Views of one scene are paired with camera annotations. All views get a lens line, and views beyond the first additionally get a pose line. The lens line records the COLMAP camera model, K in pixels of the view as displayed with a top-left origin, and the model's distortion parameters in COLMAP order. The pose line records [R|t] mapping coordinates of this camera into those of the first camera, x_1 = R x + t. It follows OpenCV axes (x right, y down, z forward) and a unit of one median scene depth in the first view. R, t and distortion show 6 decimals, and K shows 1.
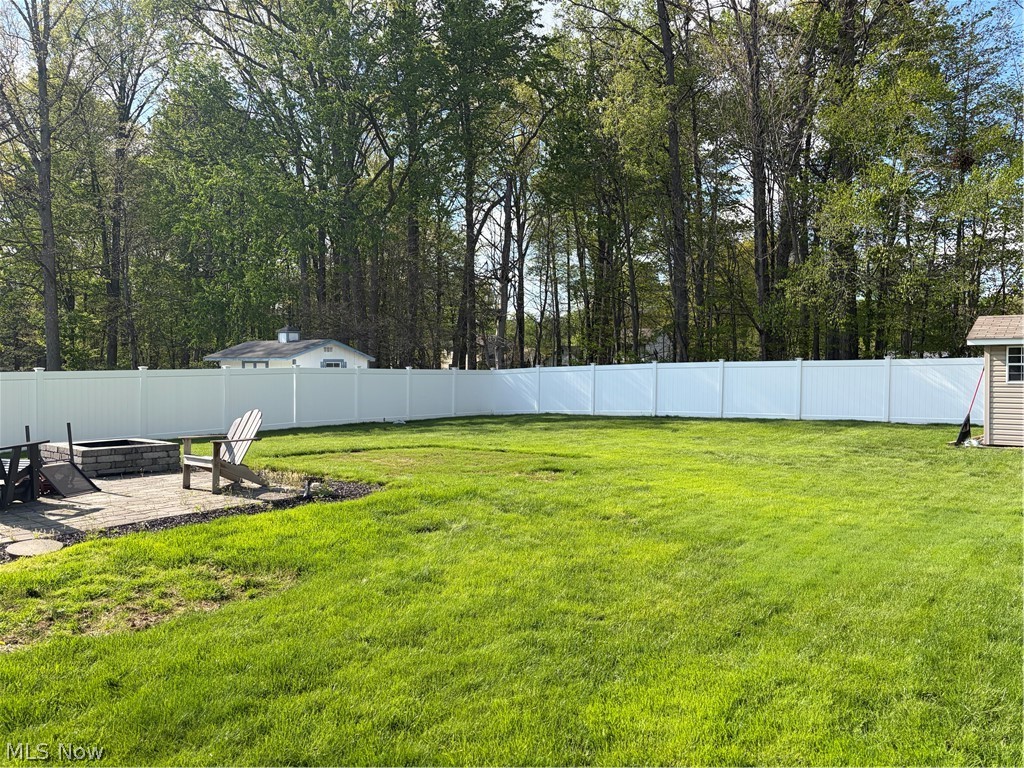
lens RADIAL K [[767.5, 0, 521.1], [0, 767.5, 388.2], [0, 0, 1]] dist [0.043268, -0.042122]
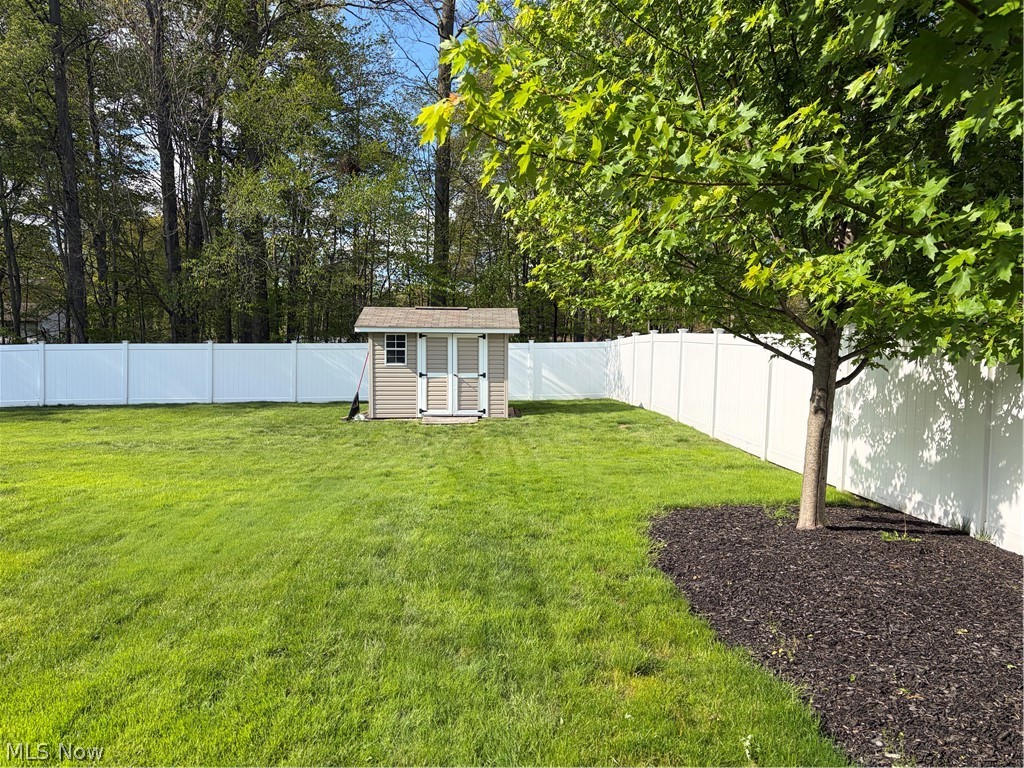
lens RADIAL K [[767.5, 0, 518.4], [0, 767.5, 383.4], [0, 0, 1]] dist [0.043268, -0.042122]
pose [[0.756015, -0.021484, 0.654201, 0.018211], [0.011299, 0.999741, 0.019774, 0.000588], [-0.654456, -0.007558, 0.756062, -0.008776]]
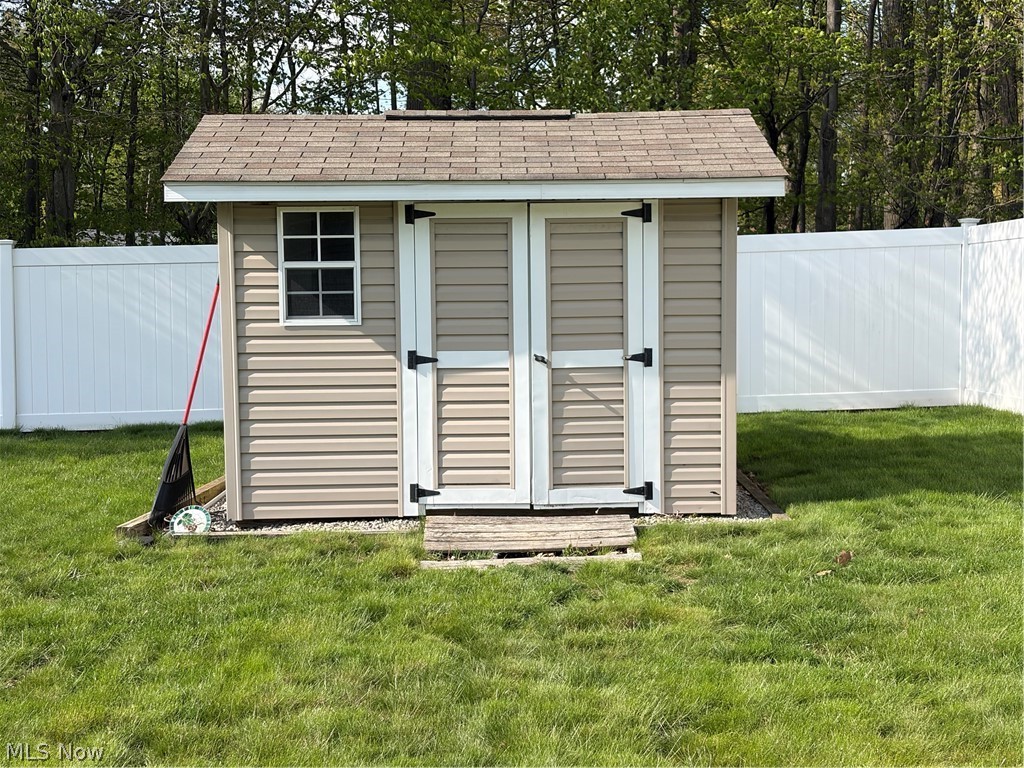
lens RADIAL K [[1719.0, 0, 506.1], [0, 1719.0, 390.1], [0, 0, 1]] dist [0.055387, 0.000000]
pose [[0.784679, -0.055140, 0.617445, 0.262794], [0.027465, 0.998150, 0.054233, -0.015511], [-0.619294, -0.025597, 0.784742, 0.392124]]
